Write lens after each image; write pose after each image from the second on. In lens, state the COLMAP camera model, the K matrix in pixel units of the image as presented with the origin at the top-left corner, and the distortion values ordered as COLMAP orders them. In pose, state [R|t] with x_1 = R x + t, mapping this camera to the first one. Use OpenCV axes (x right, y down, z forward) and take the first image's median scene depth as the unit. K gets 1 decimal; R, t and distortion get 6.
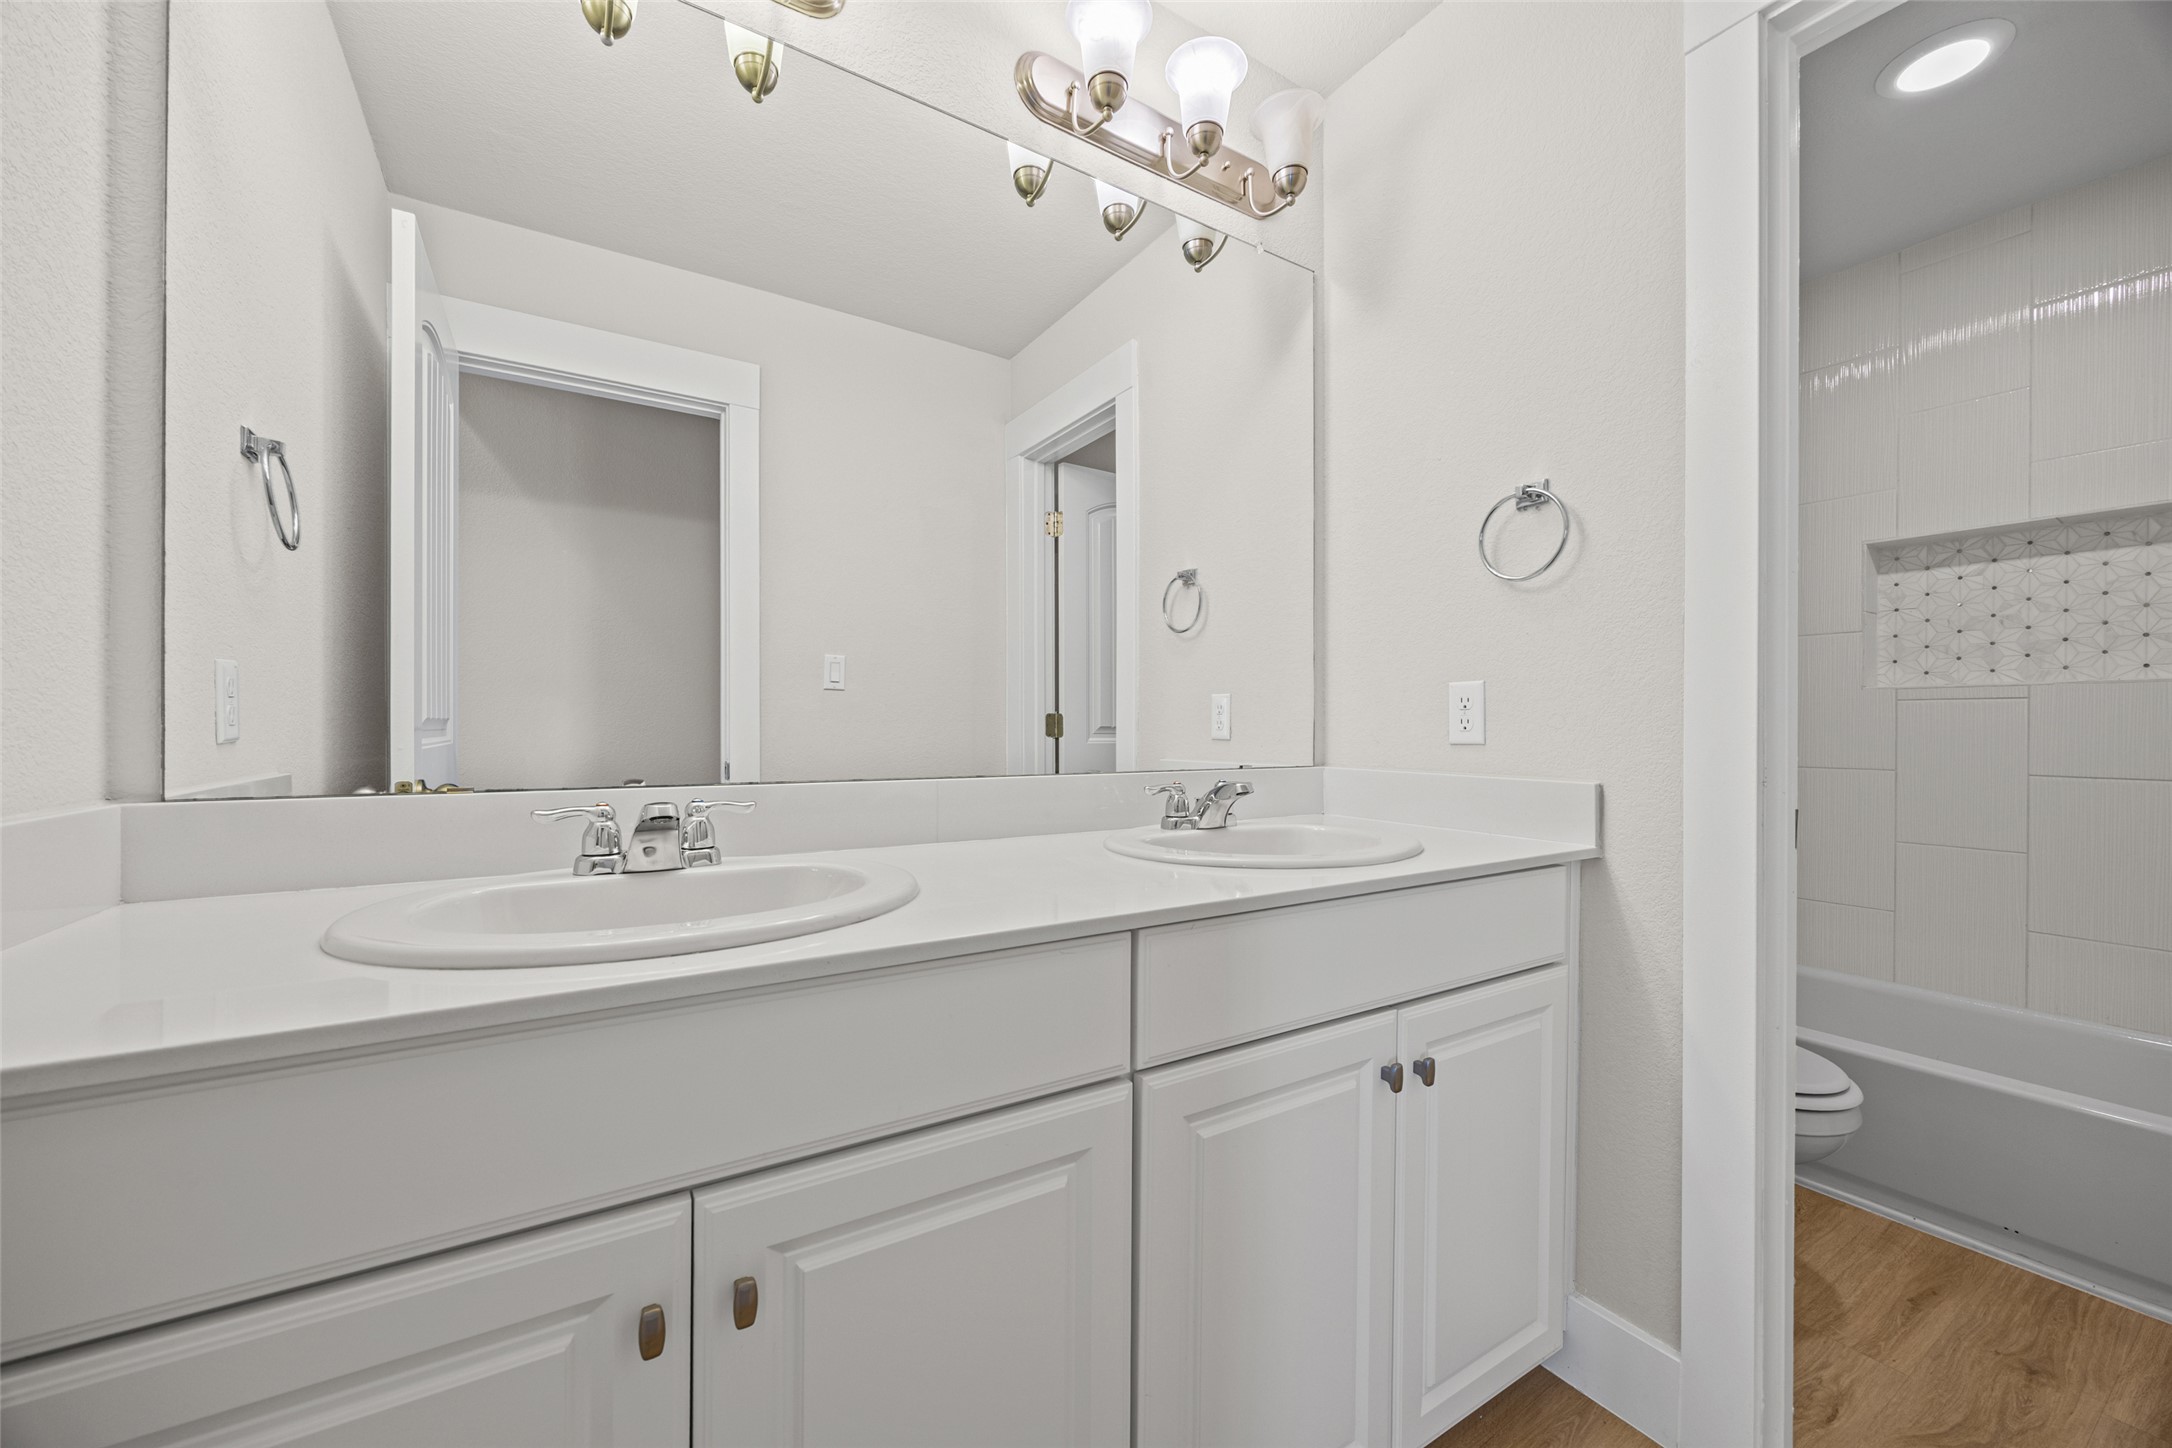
lens RADIAL K [[830.1, 0, 1090.2], [0, 830.1, 728.9], [0, 0, 1]] dist [-0.001395, -0.000320]
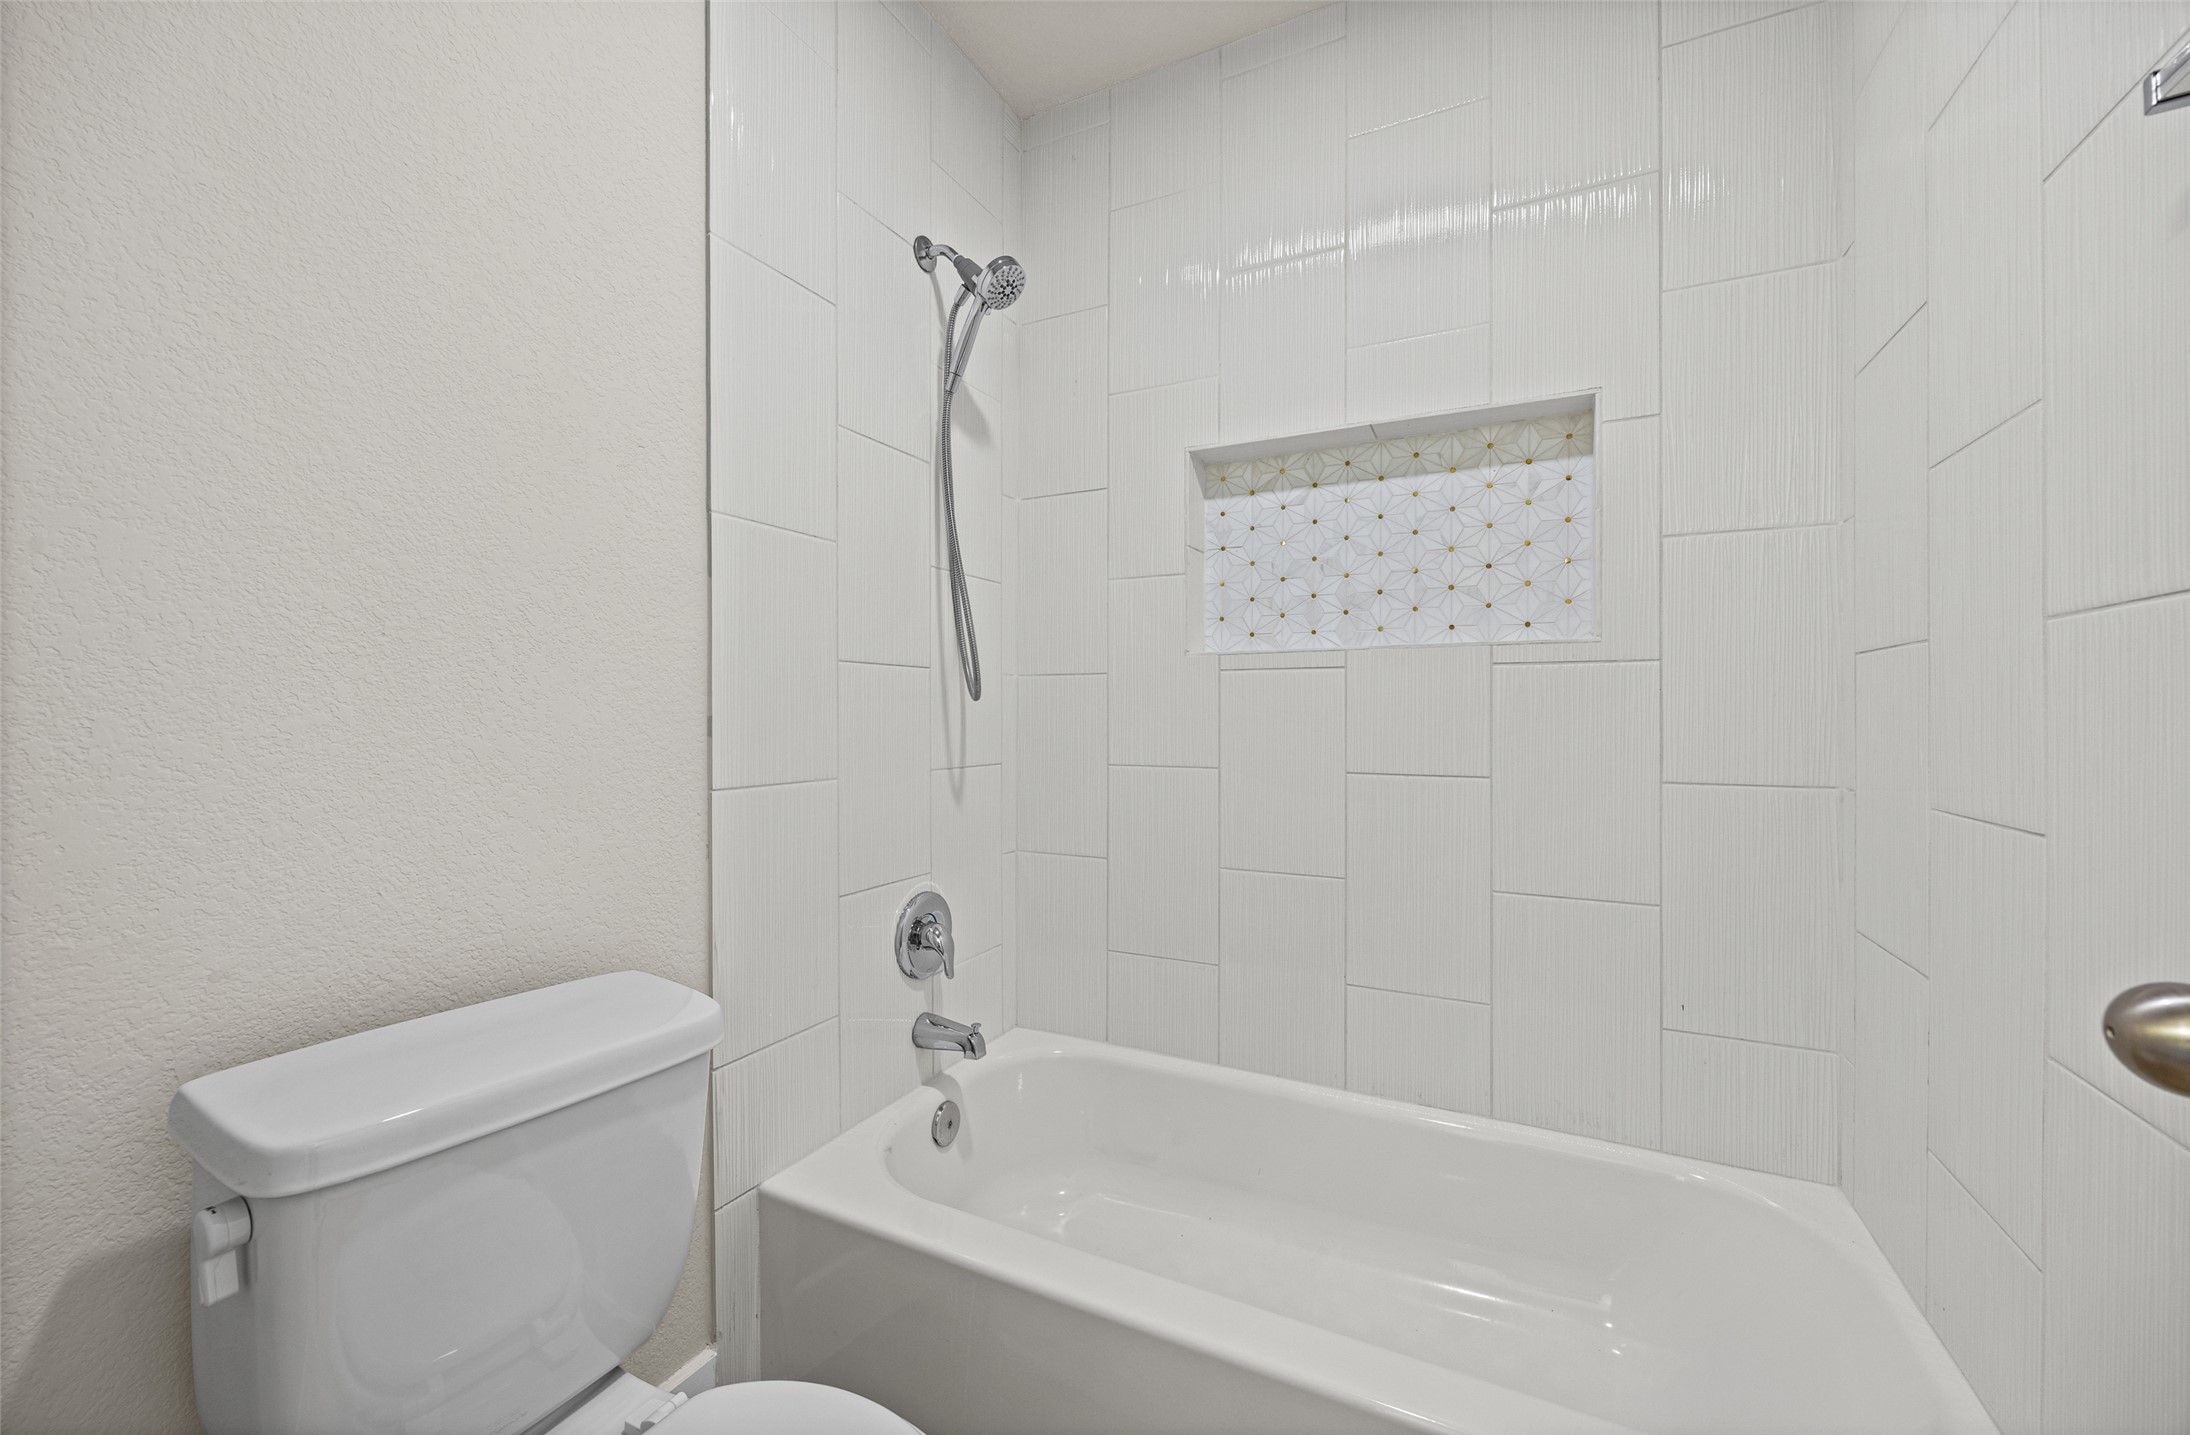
lens RADIAL K [[890.3, 0, 1092.3], [0, 890.3, 717.7], [0, 0, 1]] dist [-0.001451, -0.000071]
pose [[0.861476, -0.004384, 0.507779, 0.504087], [0.005801, 0.999982, -0.001209, 0.006924], [-0.507765, 0.003987, 0.861486, 0.405825]]
